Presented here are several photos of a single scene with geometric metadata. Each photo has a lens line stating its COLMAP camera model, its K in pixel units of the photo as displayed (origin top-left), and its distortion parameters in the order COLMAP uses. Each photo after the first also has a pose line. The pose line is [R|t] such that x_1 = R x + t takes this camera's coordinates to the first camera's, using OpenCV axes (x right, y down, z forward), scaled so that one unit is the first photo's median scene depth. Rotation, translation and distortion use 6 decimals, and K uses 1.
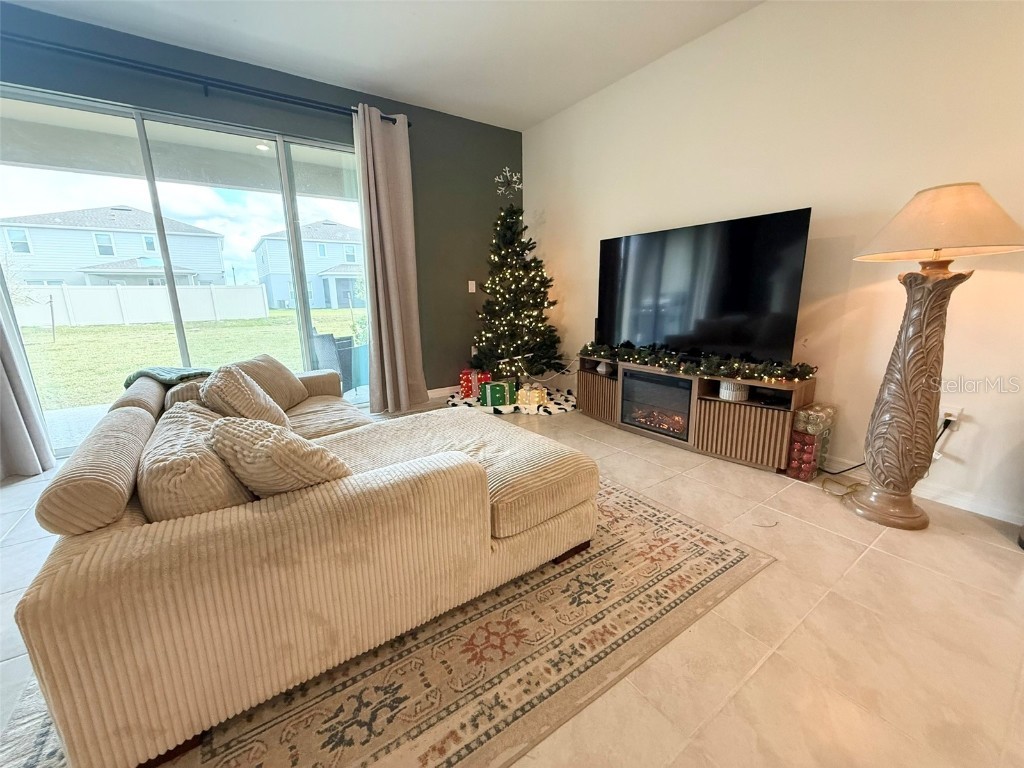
lens RADIAL K [[409.6, 0, 512.3], [0, 409.6, 381.9], [0, 0, 1]] dist [0.001350, -0.000559]
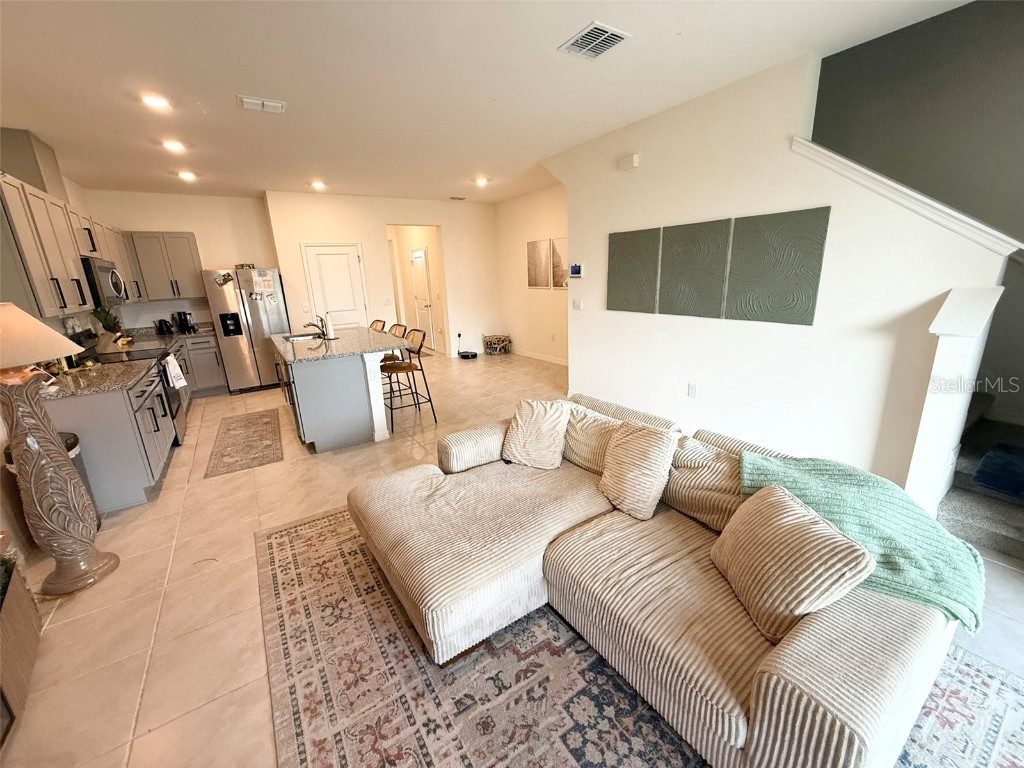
lens RADIAL K [[409.6, 0, 510.1], [0, 409.6, 382.8], [0, 0, 1]] dist [0.001350, -0.000559]
pose [[-0.998183, 0.045254, 0.039790, -0.206495], [0.058563, 0.884099, 0.463616, -0.373306], [-0.014198, 0.465103, -0.885142, 1.074323]]
